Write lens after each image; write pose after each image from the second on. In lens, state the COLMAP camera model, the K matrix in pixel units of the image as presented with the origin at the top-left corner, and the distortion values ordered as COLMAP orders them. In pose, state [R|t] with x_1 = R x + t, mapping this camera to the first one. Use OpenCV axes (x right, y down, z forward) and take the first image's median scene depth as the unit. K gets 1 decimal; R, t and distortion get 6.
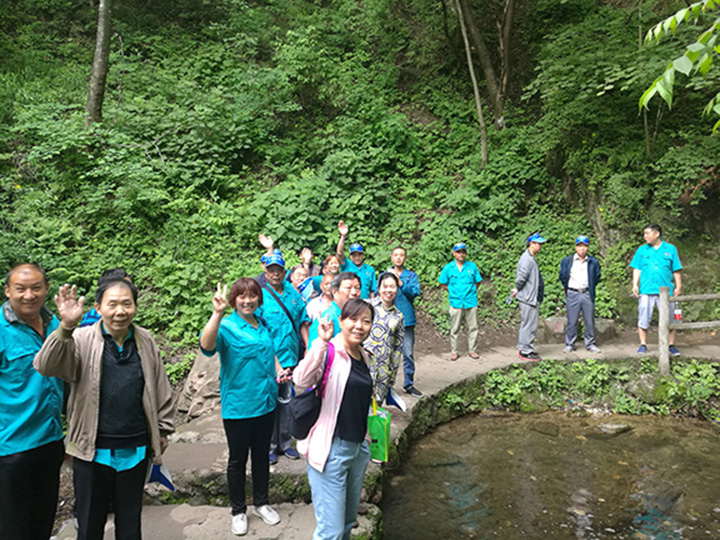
lens RADIAL K [[570.1, 0, 360.0], [0, 570.1, 270.0], [0, 0, 1]] dist [-0.053130, 0.091088]
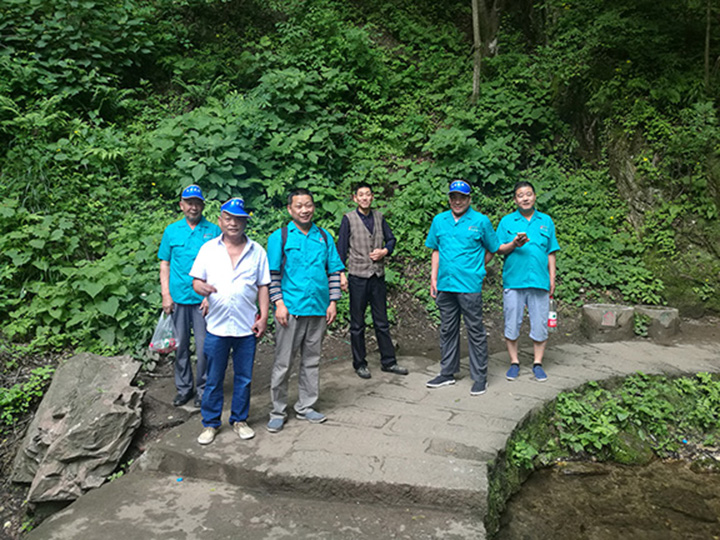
lens RADIAL K [[570.1, 0, 360.0], [0, 570.1, 270.0], [0, 0, 1]] dist [-0.053130, 0.091088]
pose [[0.984822, 0.014701, 0.172945, -0.062825], [-0.022591, 0.998787, 0.043747, 0.012915], [-0.172092, -0.046990, 0.983959, 0.285839]]
